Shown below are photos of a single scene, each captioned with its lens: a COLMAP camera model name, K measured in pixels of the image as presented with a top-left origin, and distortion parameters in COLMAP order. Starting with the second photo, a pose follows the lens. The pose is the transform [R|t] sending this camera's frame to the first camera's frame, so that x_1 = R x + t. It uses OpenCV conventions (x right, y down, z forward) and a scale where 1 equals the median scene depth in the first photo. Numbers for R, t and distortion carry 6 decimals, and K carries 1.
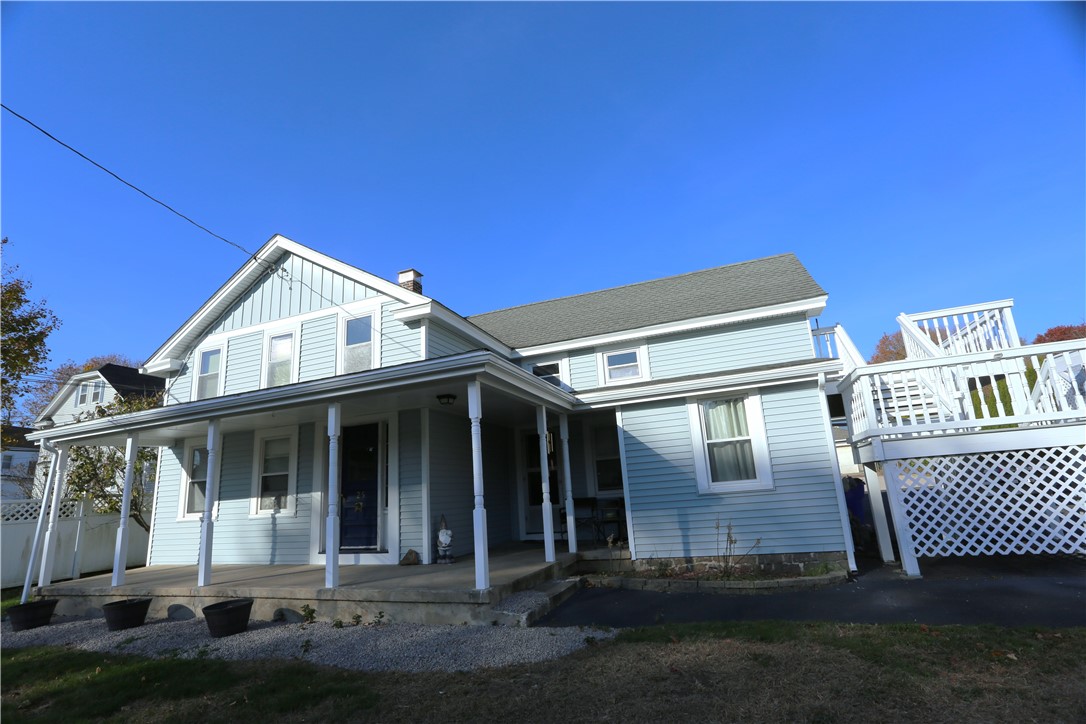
lens RADIAL K [[531.2, 0, 538.9], [0, 531.2, 368.0], [0, 0, 1]] dist [-0.078907, 0.037140]
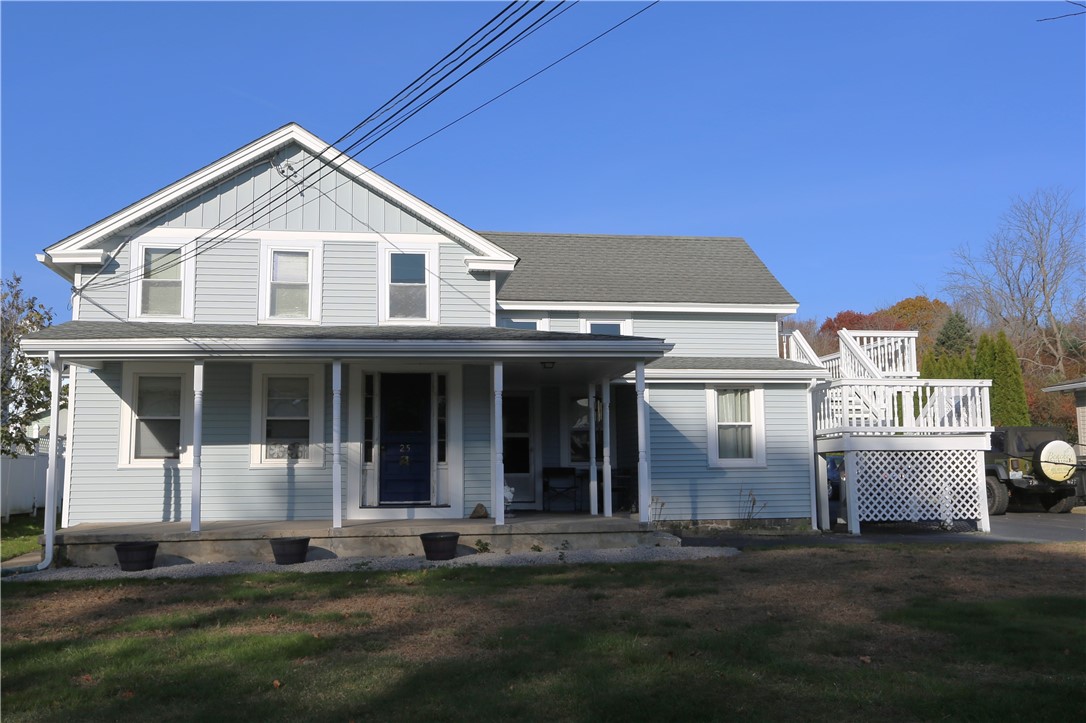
lens RADIAL K [[968.1, 0, 528.5], [0, 968.1, 368.5], [0, 0, 1]] dist [-0.046502, 0.107267]
pose [[0.866699, 0.111699, 0.486166, -1.011617], [-0.159763, 0.985426, 0.058406, -0.034191], [-0.472556, -0.128292, 0.871913, -0.595288]]
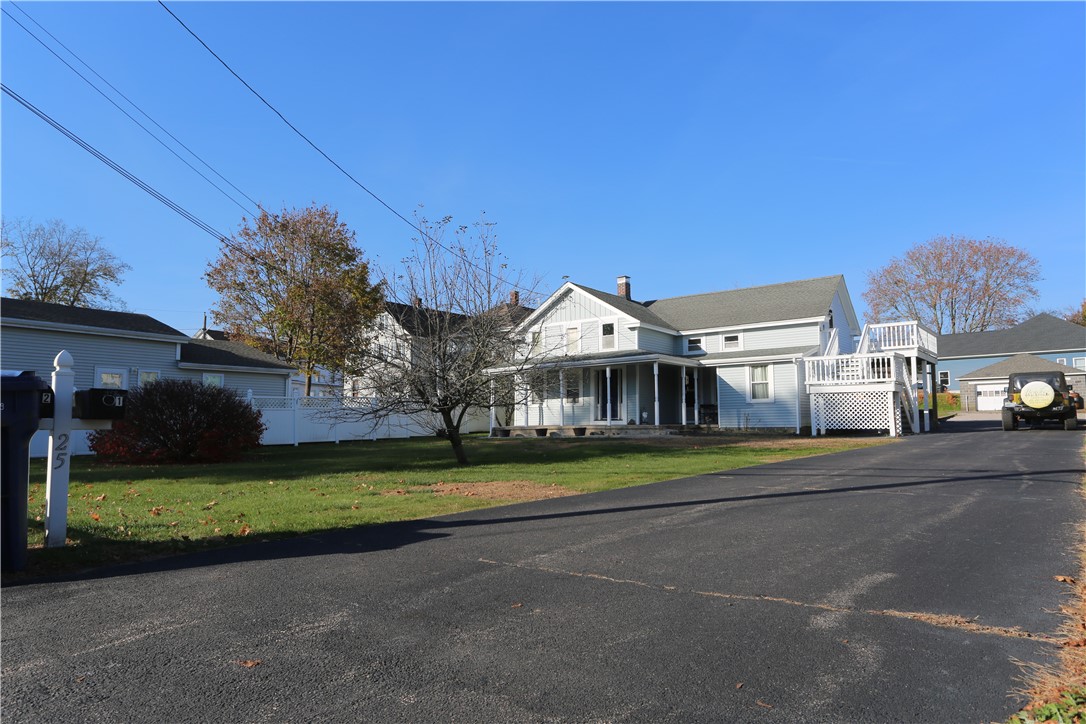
lens RADIAL K [[693.2, 0, 546.4], [0, 693.2, 360.4], [0, 0, 1]] dist [-0.004579, 0.001733]
pose [[0.955865, 0.027974, -0.292471, 0.322100], [0.016971, 0.988538, 0.150017, -0.429605], [0.293315, -0.148360, 0.944434, -2.149345]]
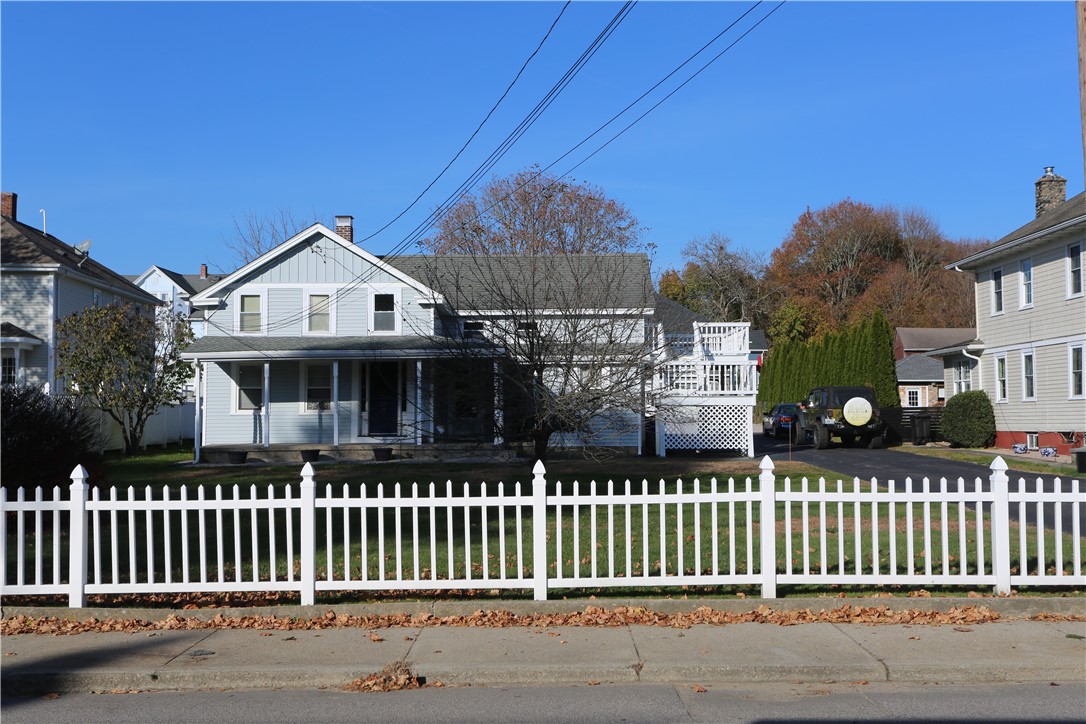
lens RADIAL K [[1198.5, 0, 543.0], [0, 1198.5, 362.0], [0, 0, 1]] dist [0.094766, 0.007068]
pose [[0.935520, 0.078059, 0.344542, -1.206100], [-0.136256, 0.979550, 0.148044, -0.531663], [-0.325939, -0.185444, 0.927024, -2.723705]]
